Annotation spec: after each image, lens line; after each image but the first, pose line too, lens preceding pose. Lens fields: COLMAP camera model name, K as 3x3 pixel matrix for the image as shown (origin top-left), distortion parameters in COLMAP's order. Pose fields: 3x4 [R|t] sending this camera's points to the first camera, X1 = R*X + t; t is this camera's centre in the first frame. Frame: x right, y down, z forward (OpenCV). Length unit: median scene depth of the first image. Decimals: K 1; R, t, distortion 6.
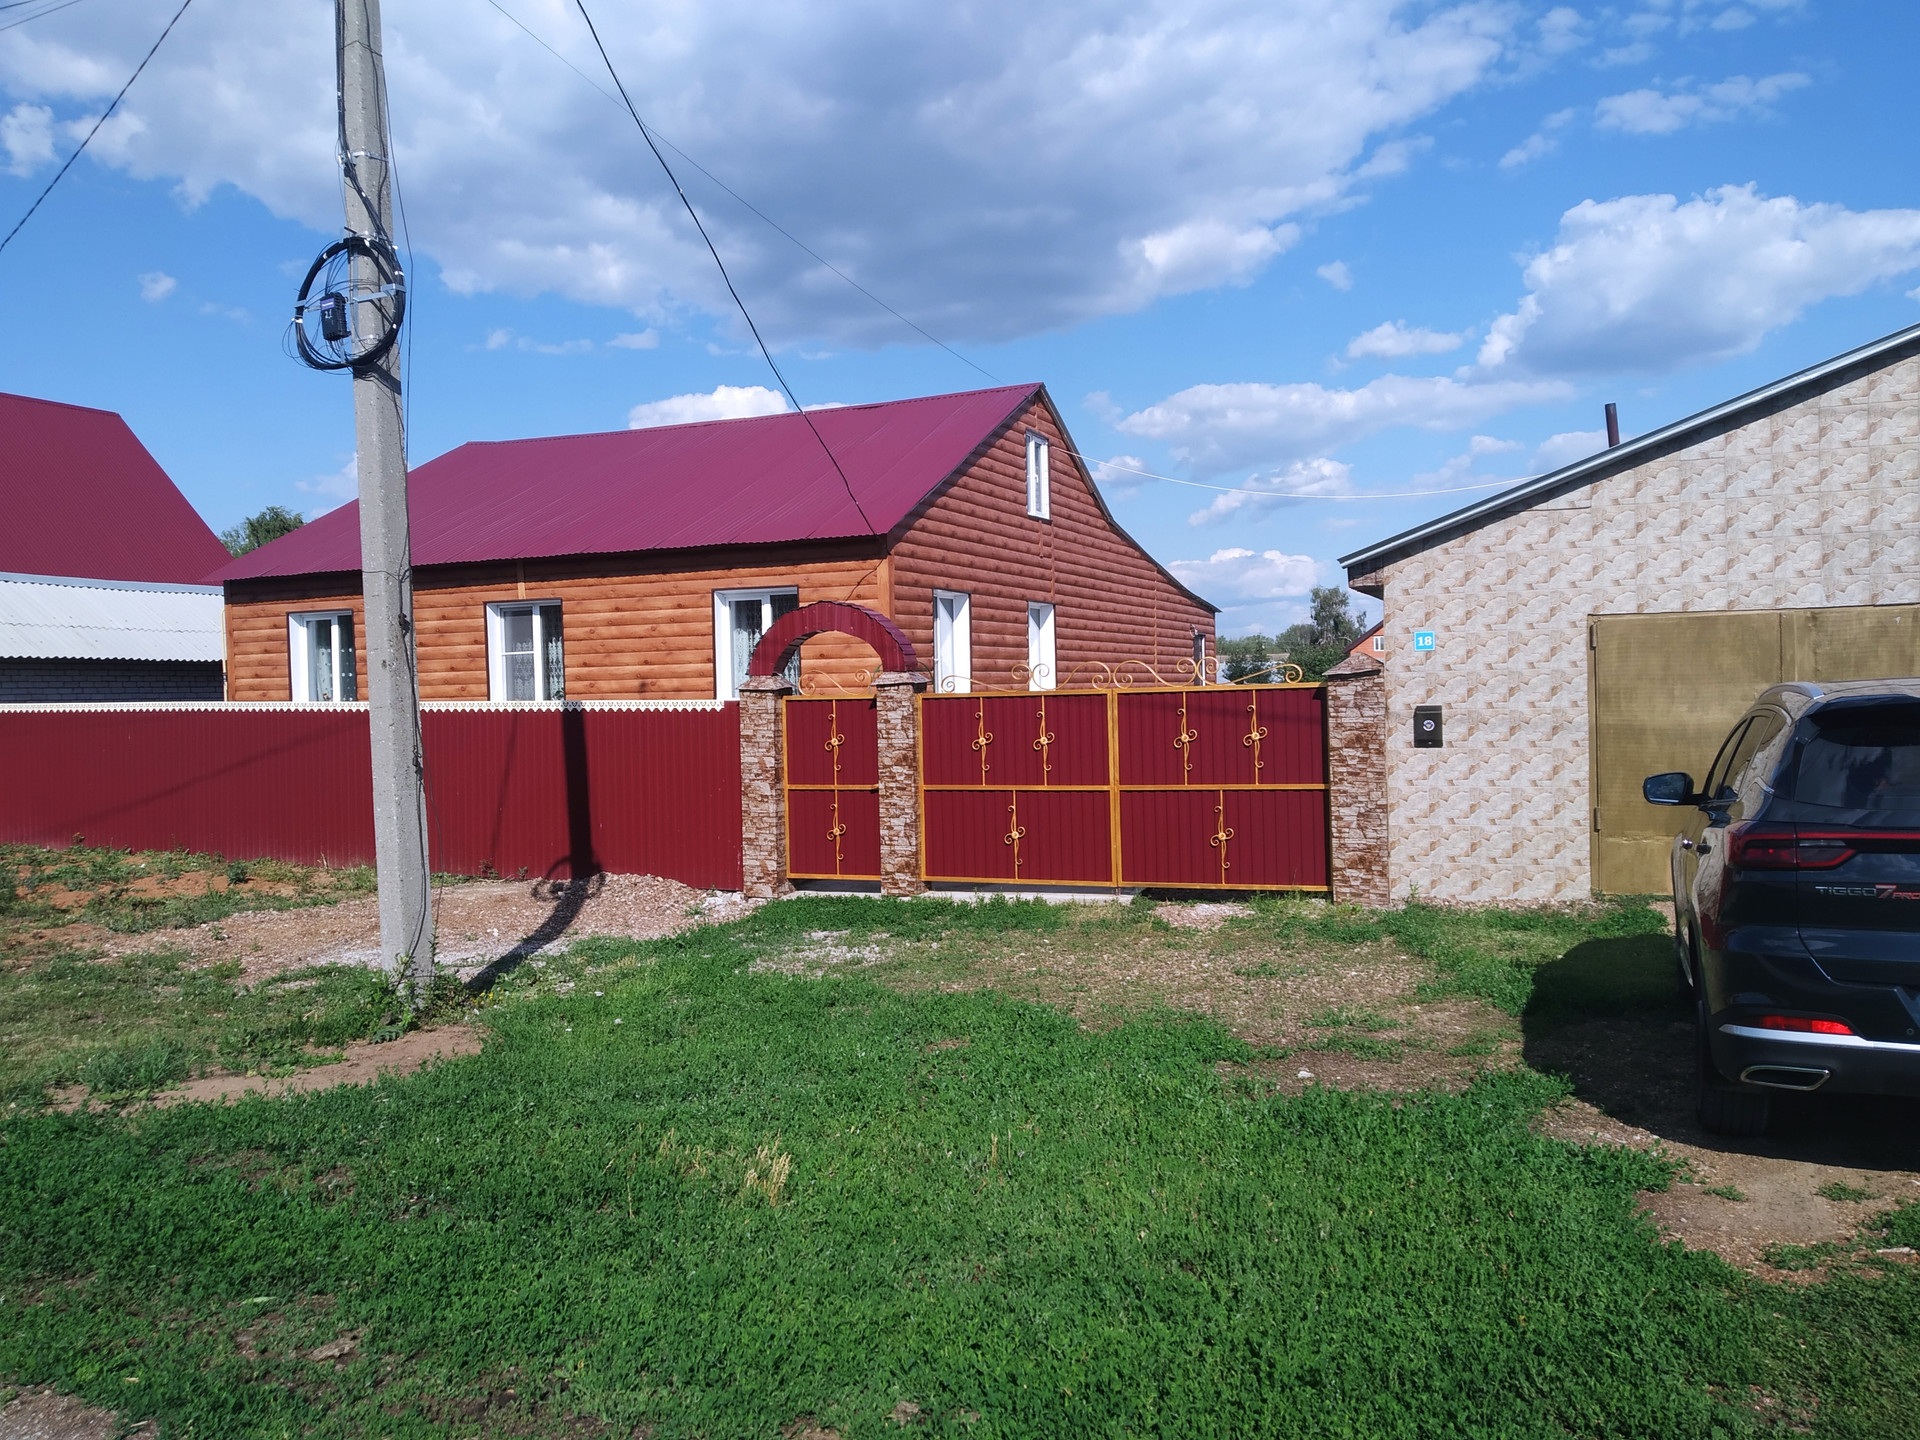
lens RADIAL K [[1491.4, 0, 960.4], [0, 1491.4, 730.0], [0, 0, 1]] dist [0.024428, -0.033939]
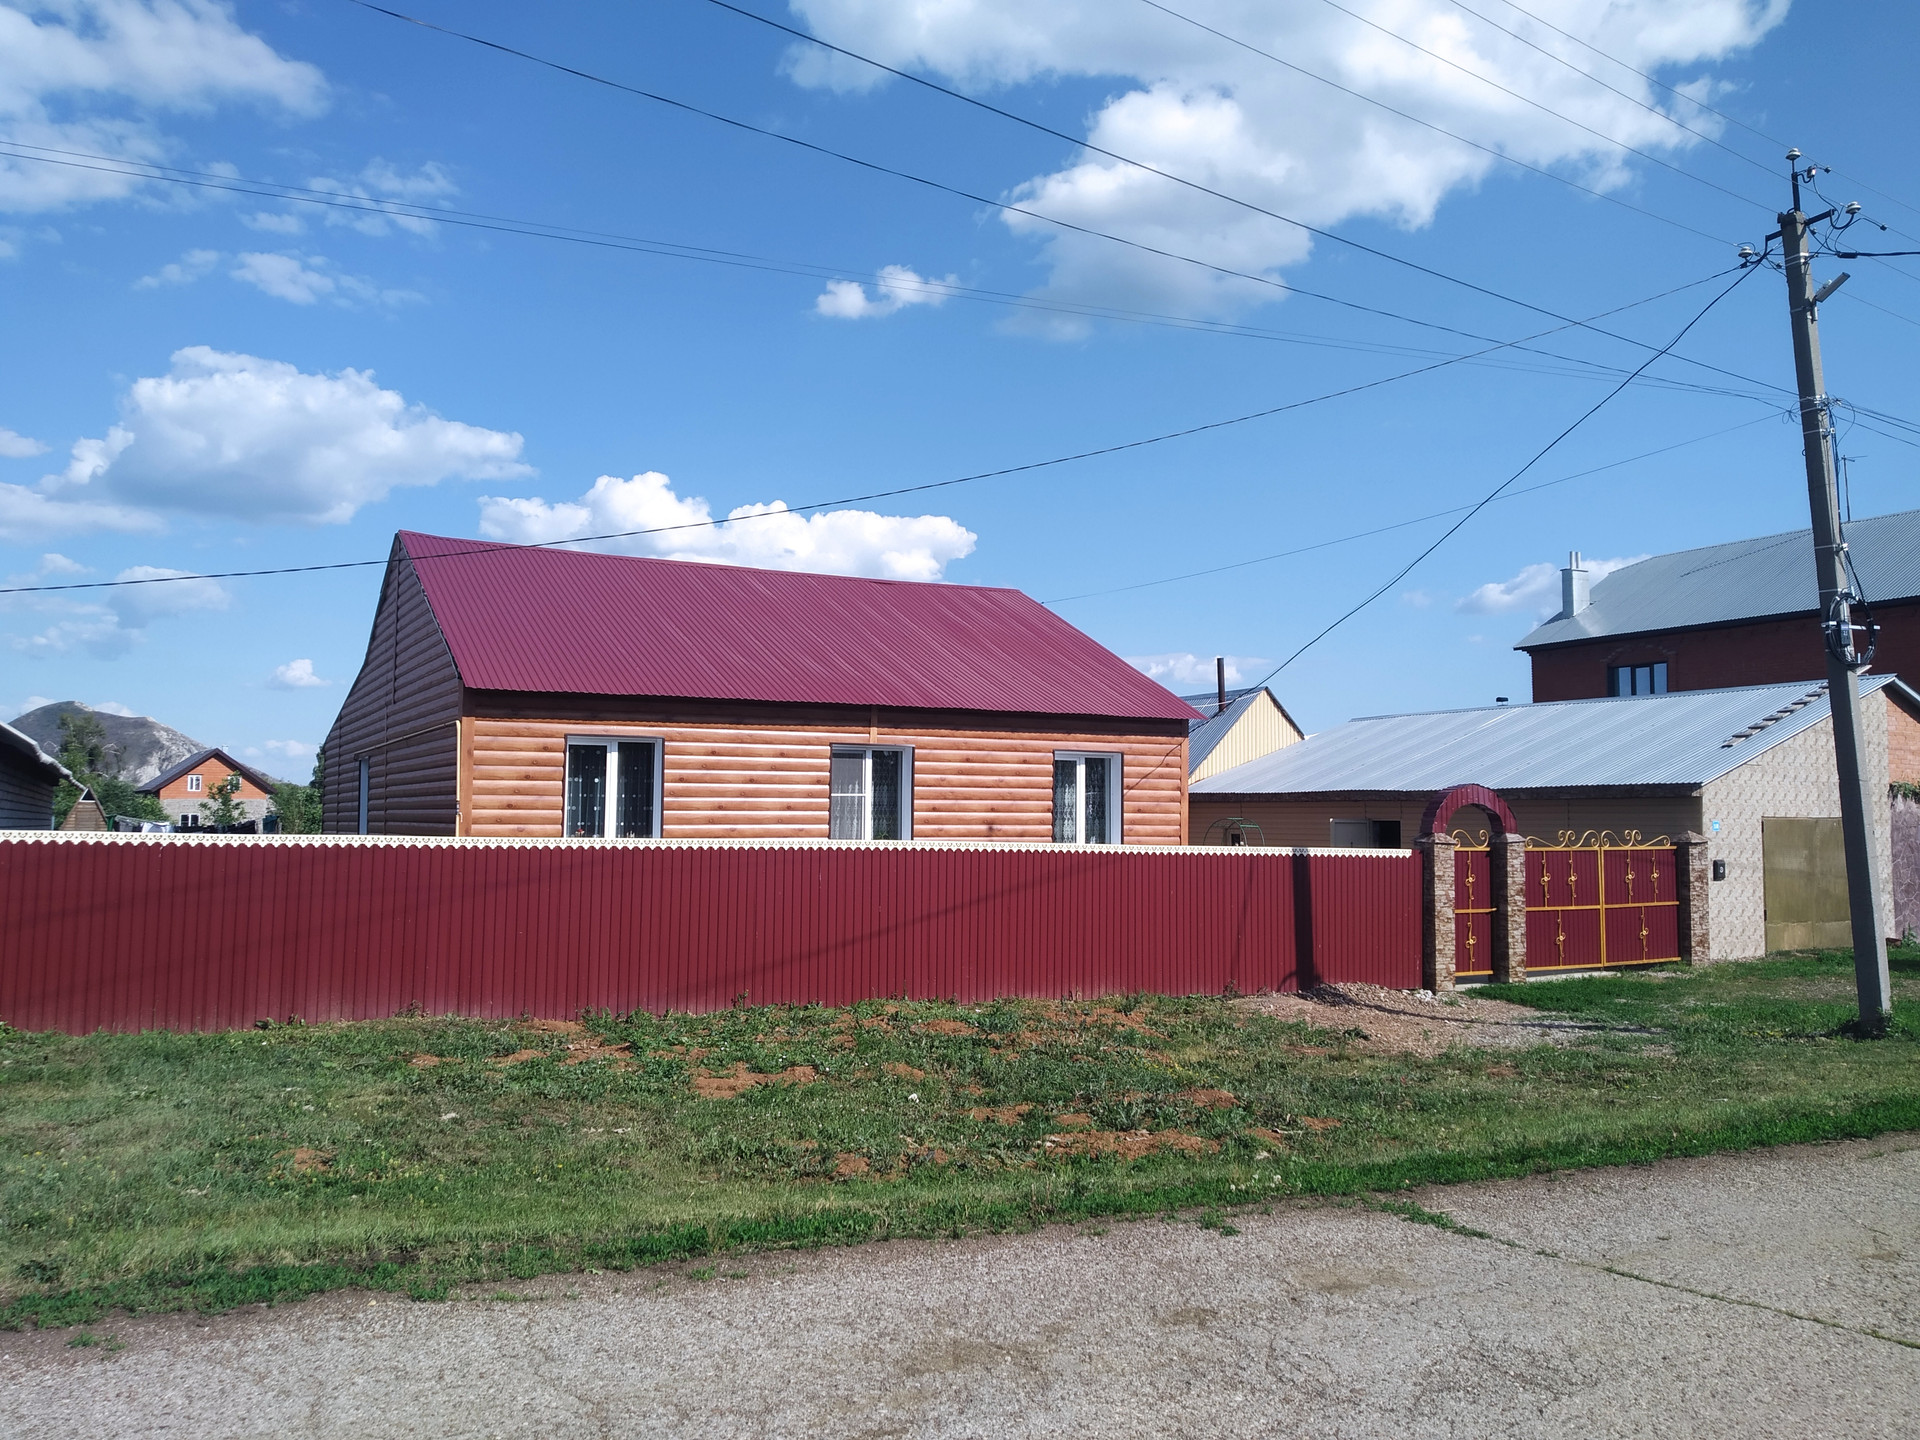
lens RADIAL K [[1491.4, 0, 951.7], [0, 1491.4, 706.1], [0, 0, 1]] dist [0.024428, -0.033939]
pose [[0.622049, 0.087407, 0.778084, -1.090727], [0.000758, 0.993682, -0.112233, 0.002126], [-0.782978, 0.070404, 0.618053, 0.335969]]
